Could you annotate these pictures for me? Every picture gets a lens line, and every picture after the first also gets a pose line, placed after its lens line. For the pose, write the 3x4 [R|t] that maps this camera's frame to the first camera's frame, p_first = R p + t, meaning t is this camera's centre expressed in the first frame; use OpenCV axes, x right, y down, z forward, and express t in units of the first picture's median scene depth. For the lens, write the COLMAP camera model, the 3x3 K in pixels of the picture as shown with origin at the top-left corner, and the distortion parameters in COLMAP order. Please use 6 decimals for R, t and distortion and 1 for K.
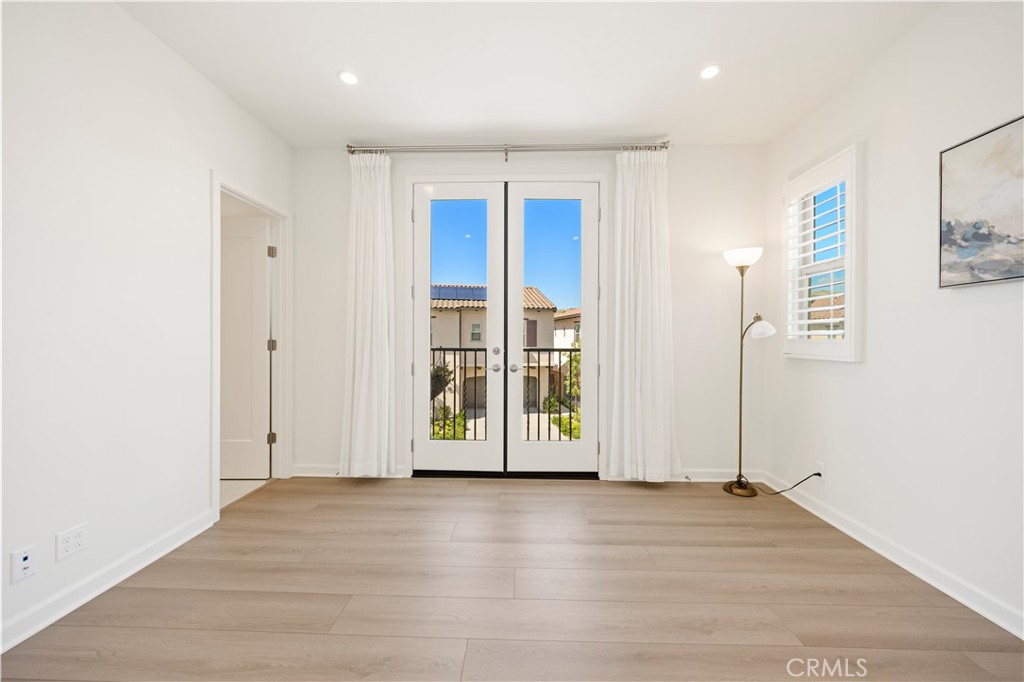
lens RADIAL K [[387.4, 0, 510.4], [0, 387.4, 337.9], [0, 0, 1]] dist [-0.000392, -0.000095]
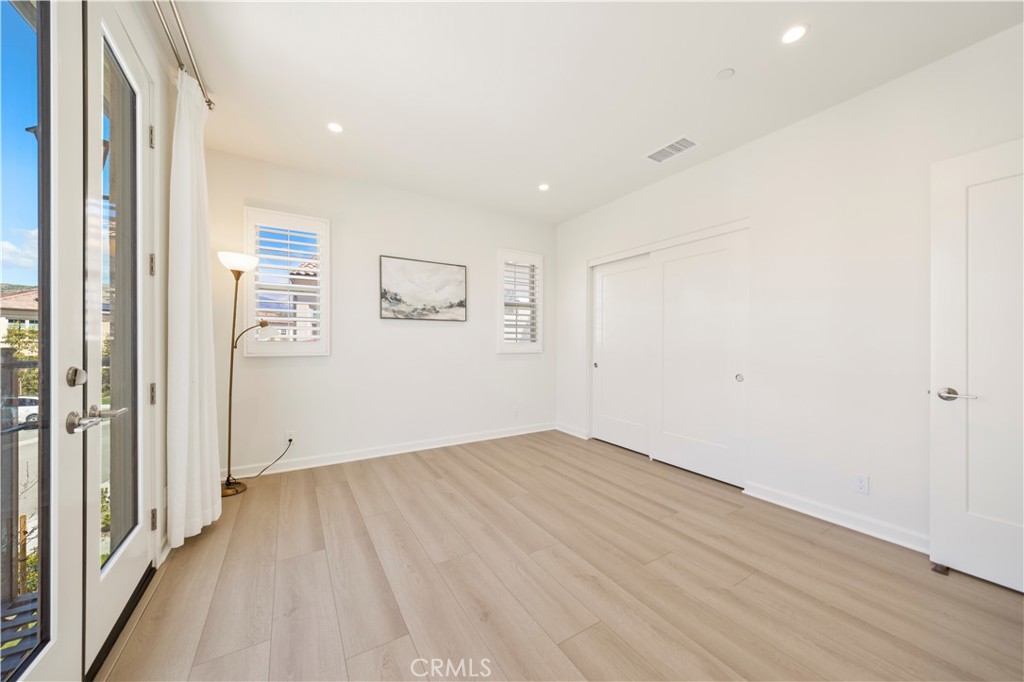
lens RADIAL K [[359.0, 0, 512.0], [0, 359.0, 341.0], [0, 0, 1]] dist [0.000728, 0.000003]
pose [[-0.548576, -0.004133, 0.836091, -0.595128], [-0.004399, 0.999988, 0.002057, -0.003748], [-0.836089, -0.002550, -0.548587, 0.896549]]
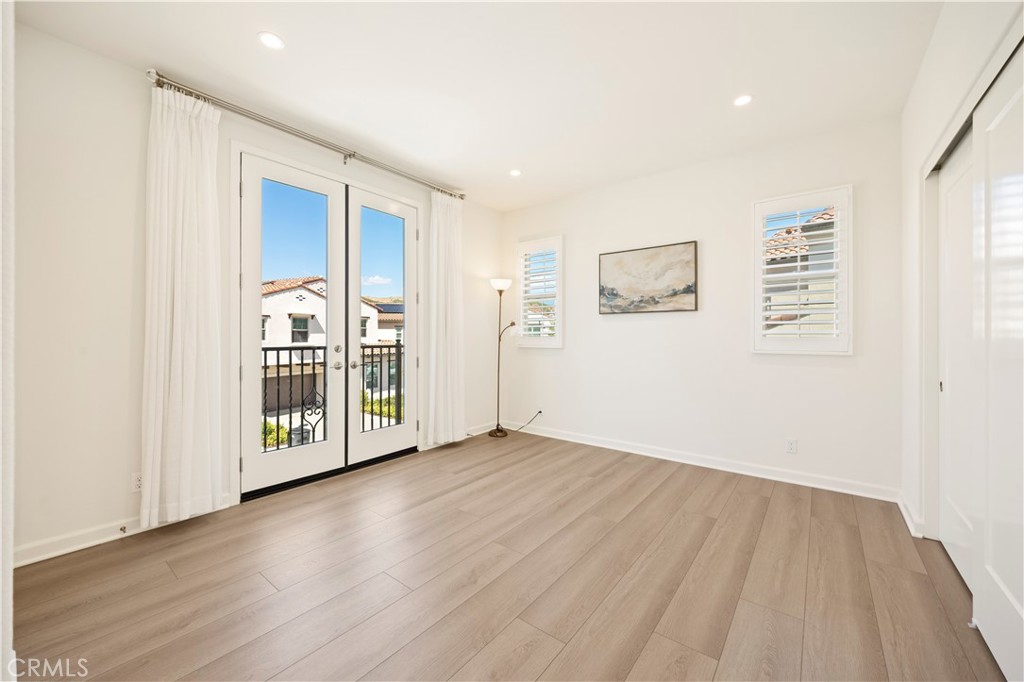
lens RADIAL K [[391.8, 0, 508.4], [0, 391.8, 334.0], [0, 0, 1]] dist [0.018565, -0.023221]
pose [[0.593849, 0.003132, 0.804571, -0.643988], [0.000642, 0.999990, -0.004367, -0.000310], [-0.804576, 0.003110, 0.593841, 0.035388]]
